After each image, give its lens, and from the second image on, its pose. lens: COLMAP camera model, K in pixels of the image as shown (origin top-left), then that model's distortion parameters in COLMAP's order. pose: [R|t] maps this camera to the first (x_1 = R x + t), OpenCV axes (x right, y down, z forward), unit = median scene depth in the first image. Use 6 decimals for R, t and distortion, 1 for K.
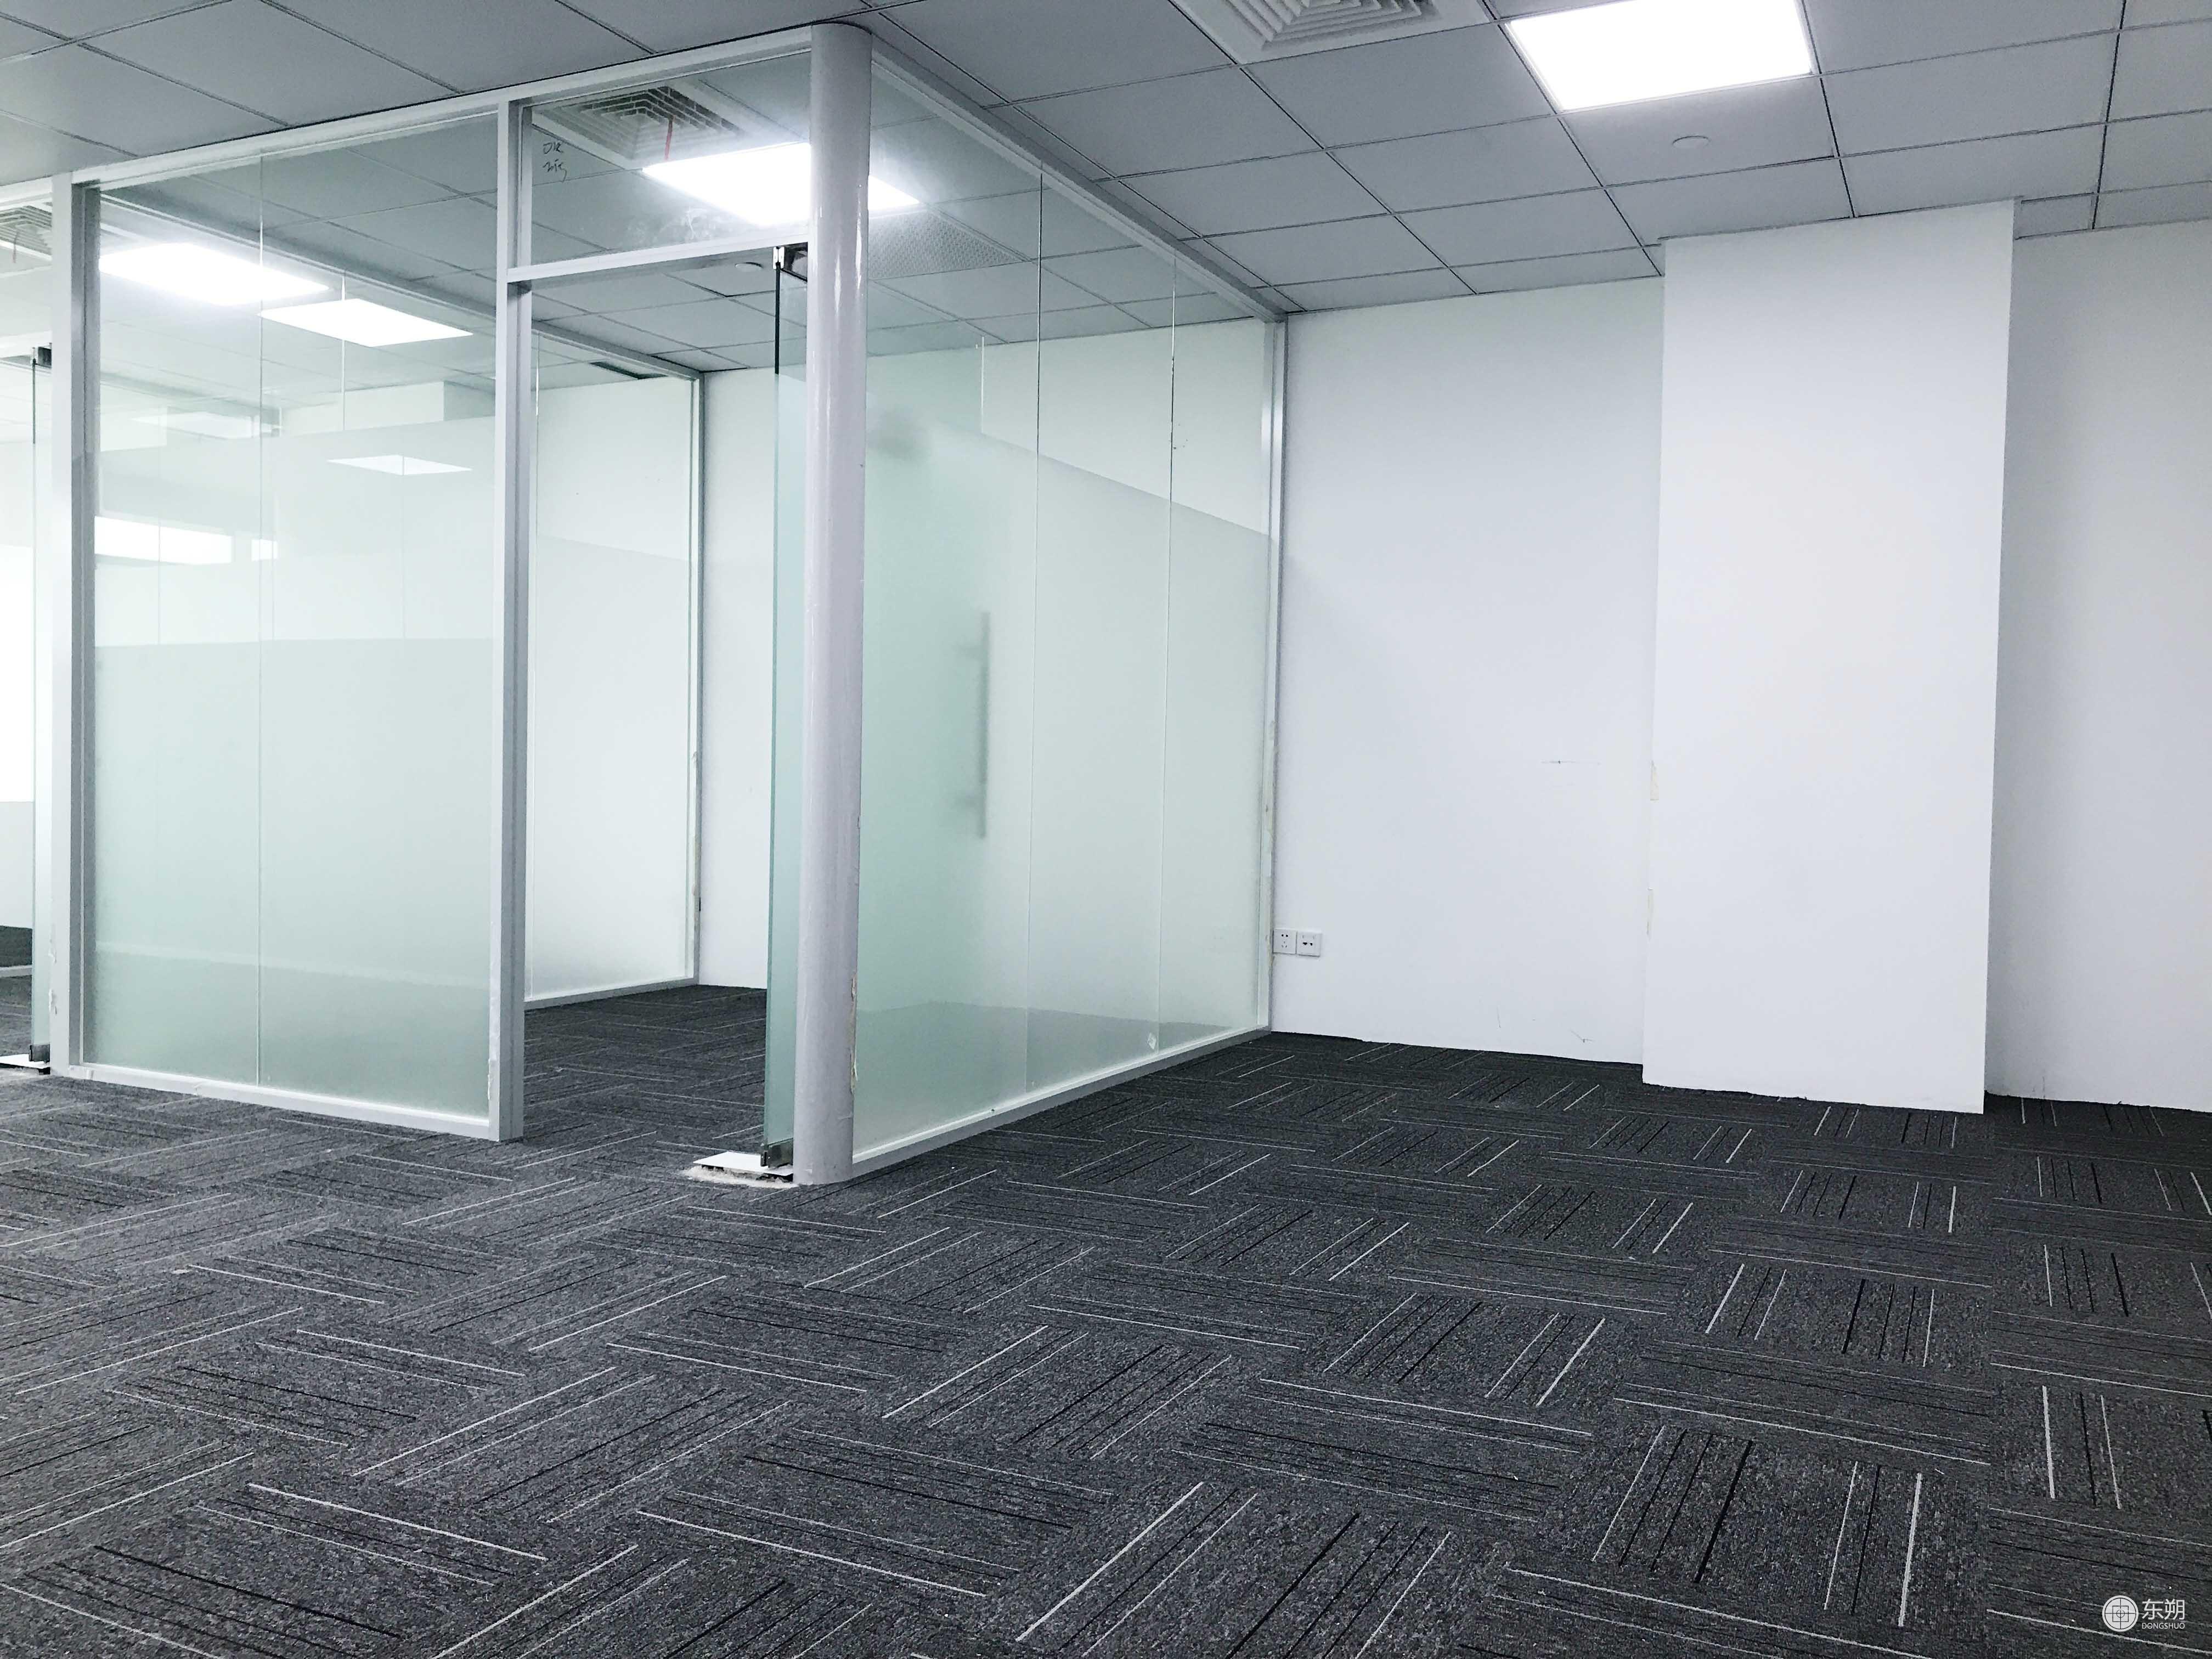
lens RADIAL K [[1825.3, 0, 1106.0], [0, 1825.3, 829.5], [0, 0, 1]] dist [0.000513, 0.043351]
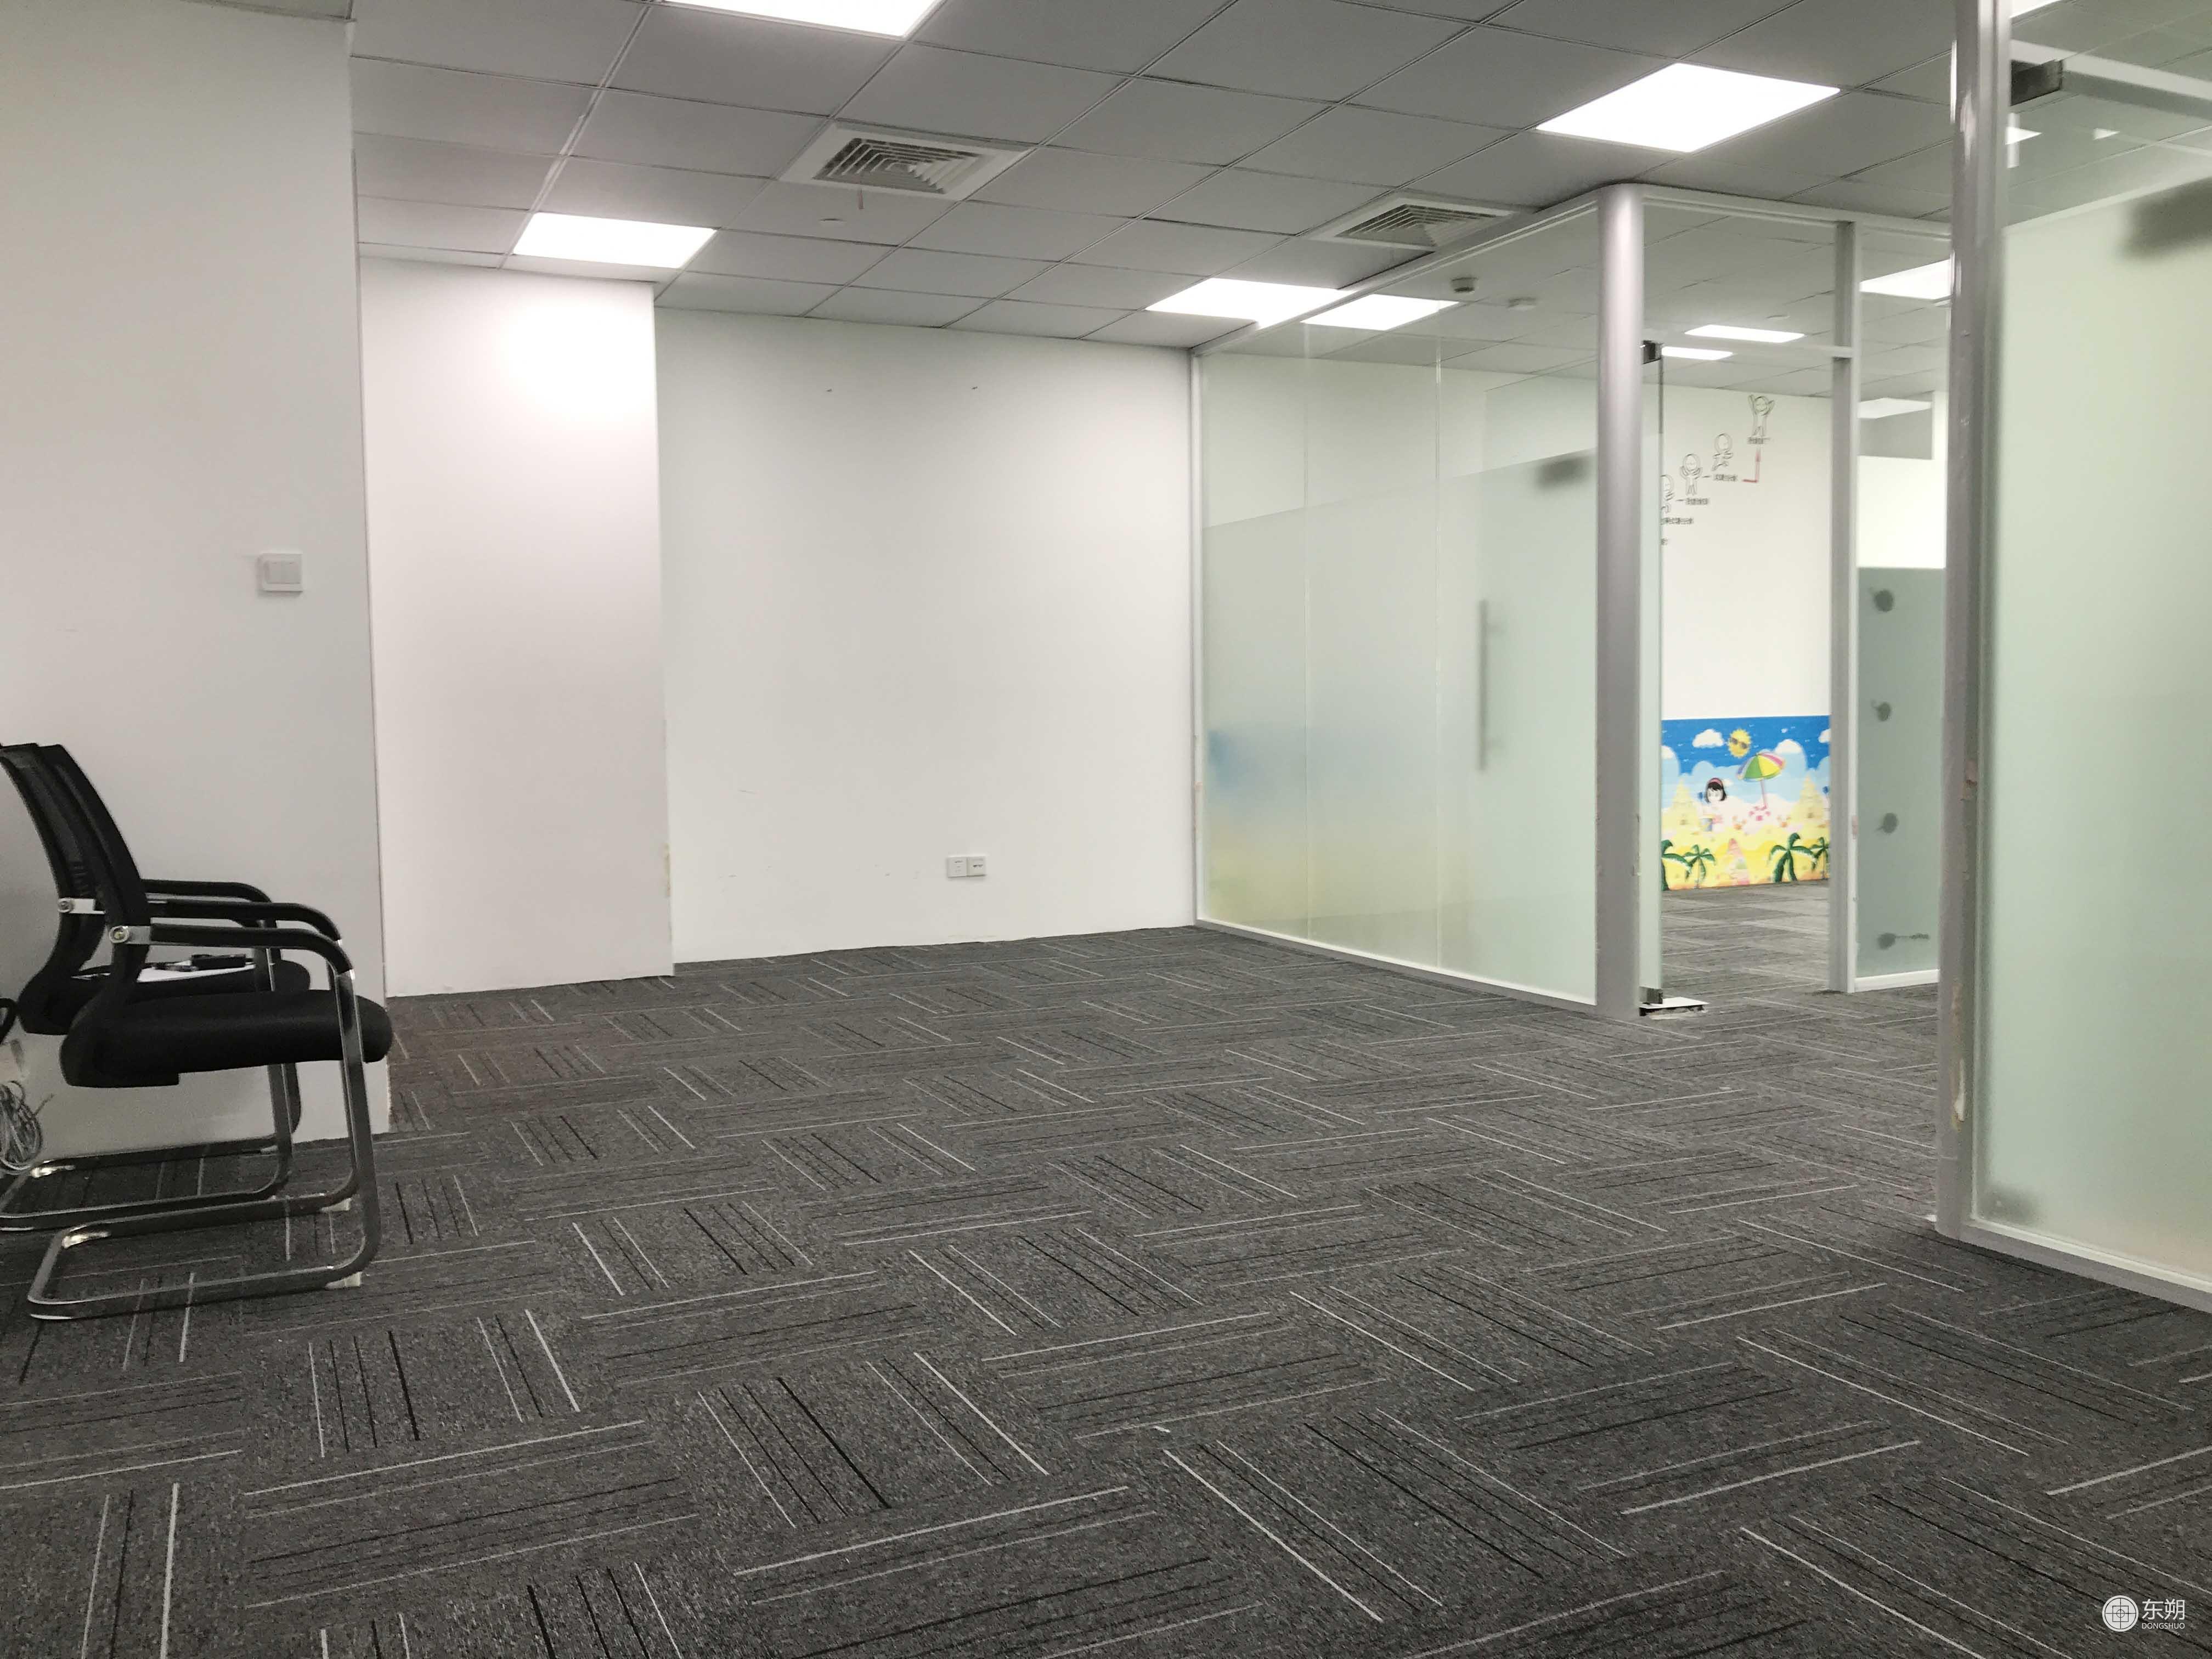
lens RADIAL K [[1833.4, 0, 1106.0], [0, 1833.4, 829.5], [0, 0, 1]] dist [0.088696, 0.001927]
pose [[-0.620469, 0.046202, -0.782869, 0.932323], [-0.015972, 0.997312, 0.071516, -0.052101], [0.784068, 0.056877, -0.618063, 1.547887]]
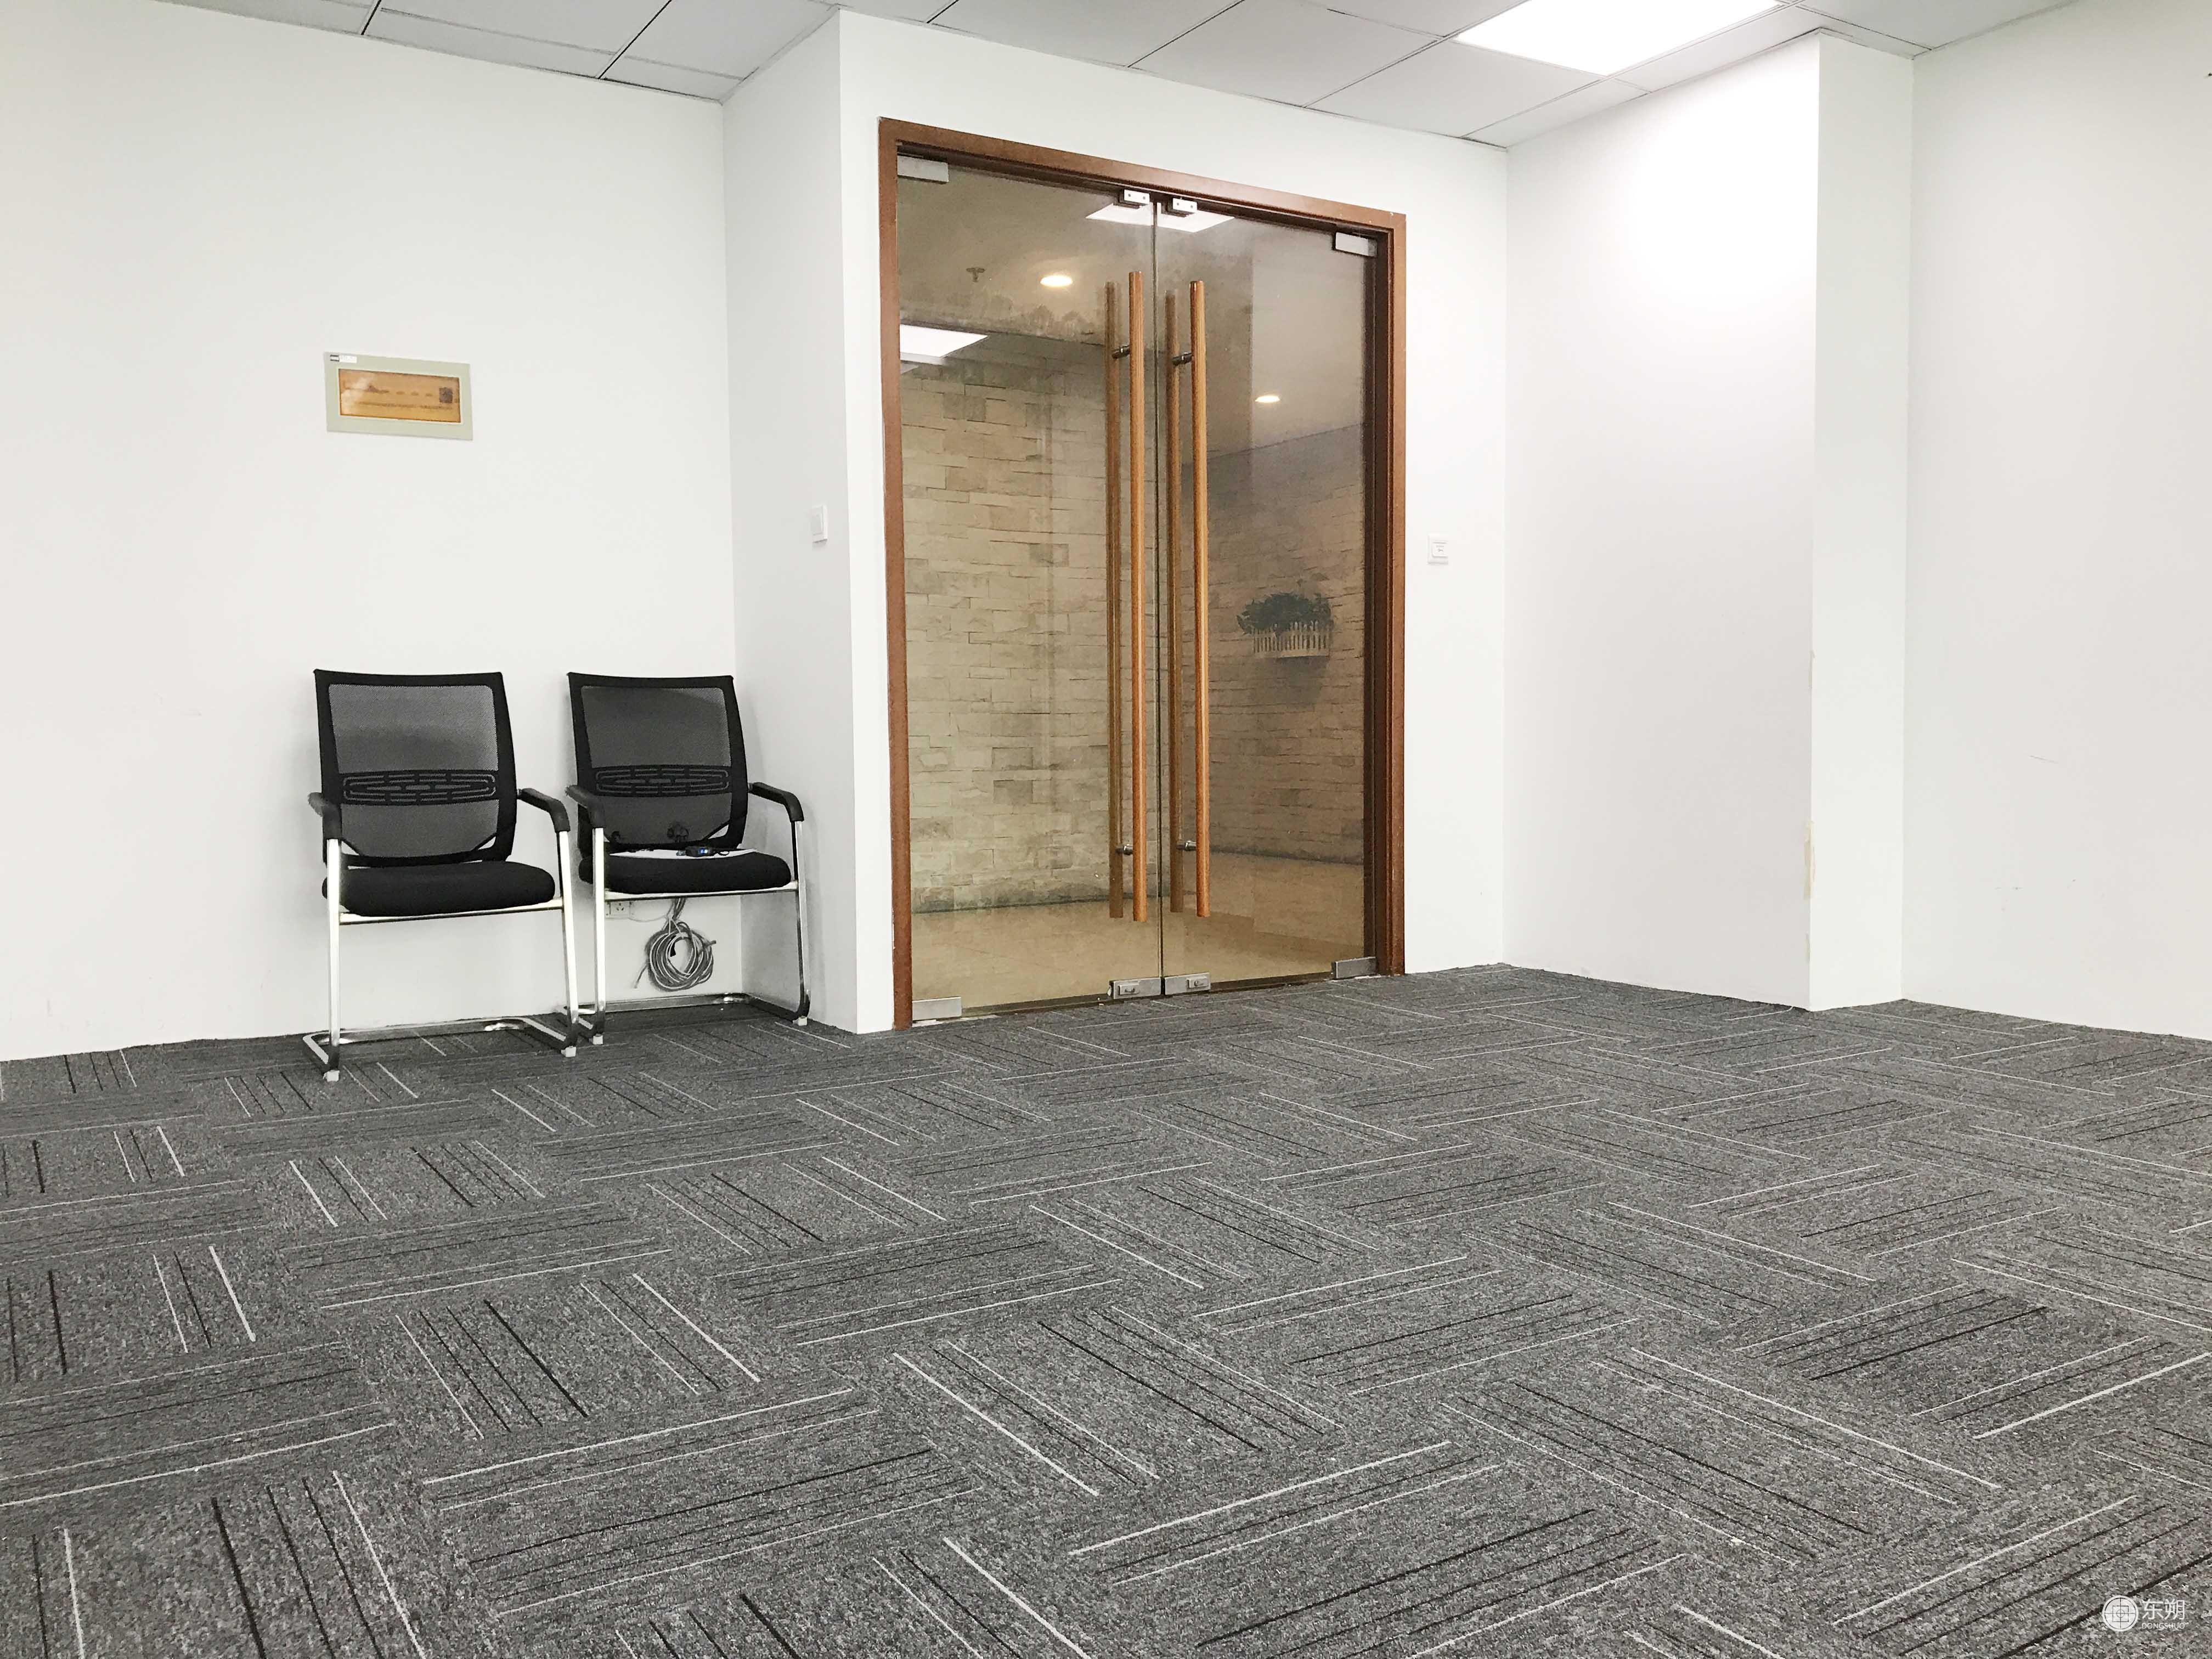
lens RADIAL K [[1825.3, 0, 1106.0], [0, 1825.3, 829.5], [0, 0, 1]] dist [0.000513, 0.043351]
pose [[-0.852027, -0.038881, 0.522052, -0.715422], [0.010046, 0.995840, 0.090563, -0.013226], [-0.523401, 0.082407, -0.848092, 1.415856]]
